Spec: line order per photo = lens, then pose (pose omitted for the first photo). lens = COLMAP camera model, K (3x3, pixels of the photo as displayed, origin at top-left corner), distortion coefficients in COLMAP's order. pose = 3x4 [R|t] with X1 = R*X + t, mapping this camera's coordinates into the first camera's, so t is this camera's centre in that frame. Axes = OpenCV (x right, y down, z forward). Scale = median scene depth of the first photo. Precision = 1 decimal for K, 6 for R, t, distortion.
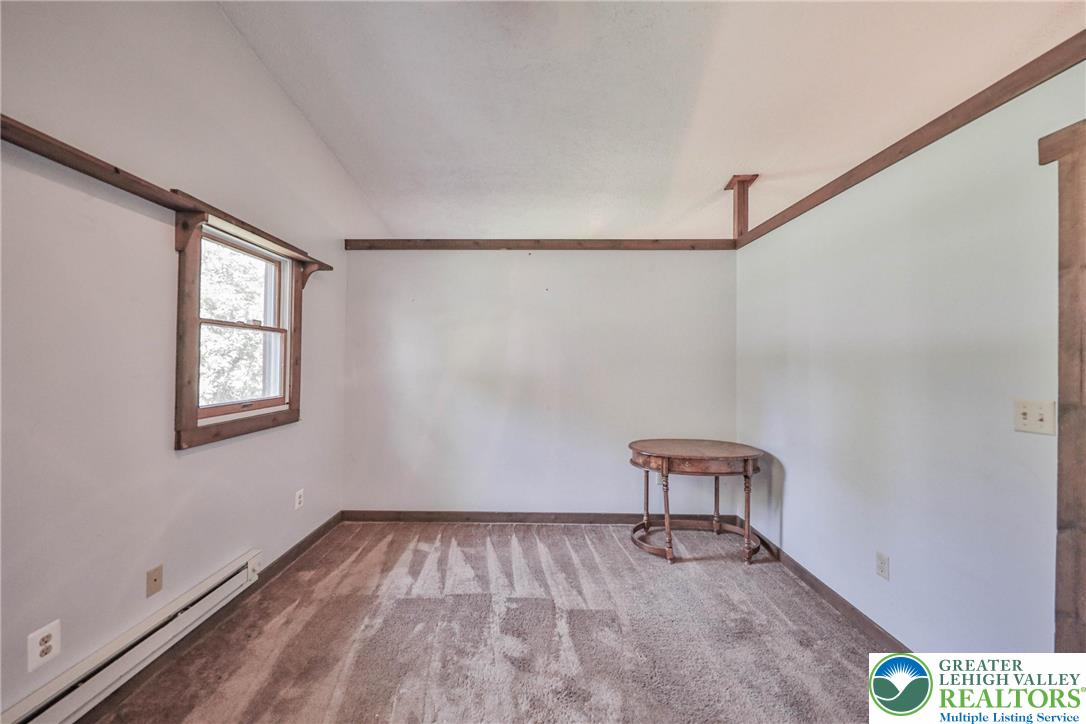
lens RADIAL K [[390.1, 0, 532.0], [0, 390.1, 357.7], [0, 0, 1]] dist [0.000709, -0.000225]
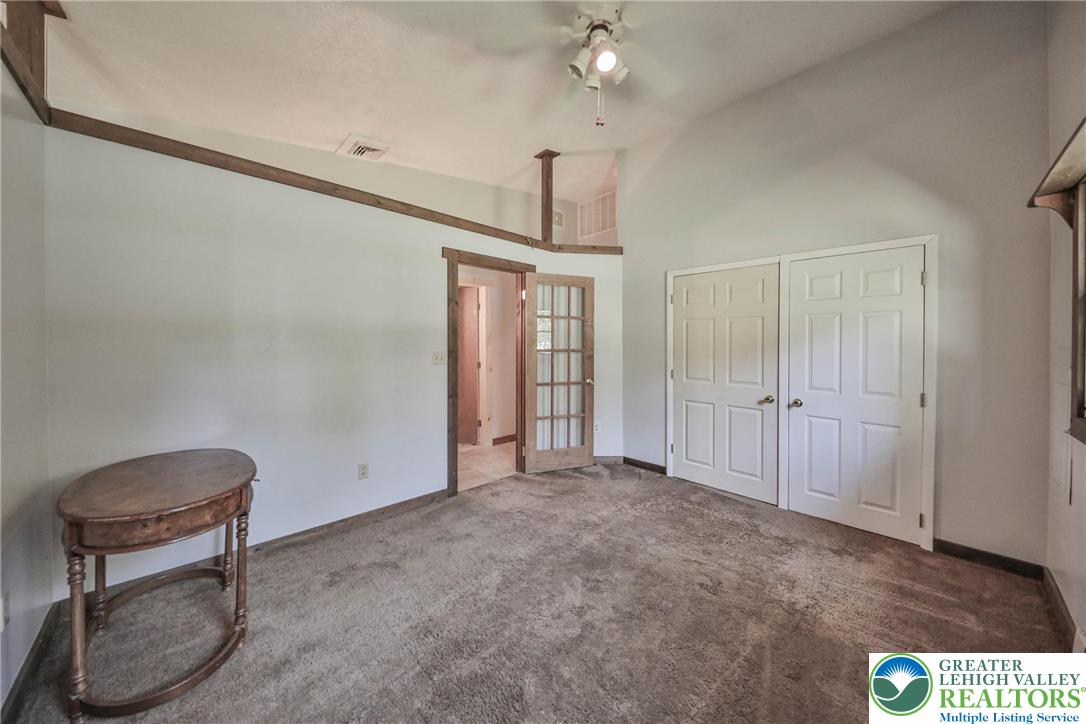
lens RADIAL K [[369.7, 0, 546.3], [0, 369.7, 347.4], [0, 0, 1]] dist [-0.000844, -0.000135]
pose [[-0.701047, -0.027338, 0.712591, -0.426974], [-0.020533, 0.999624, 0.018149, 0.013122], [-0.712819, -0.001908, -0.701345, 1.081262]]
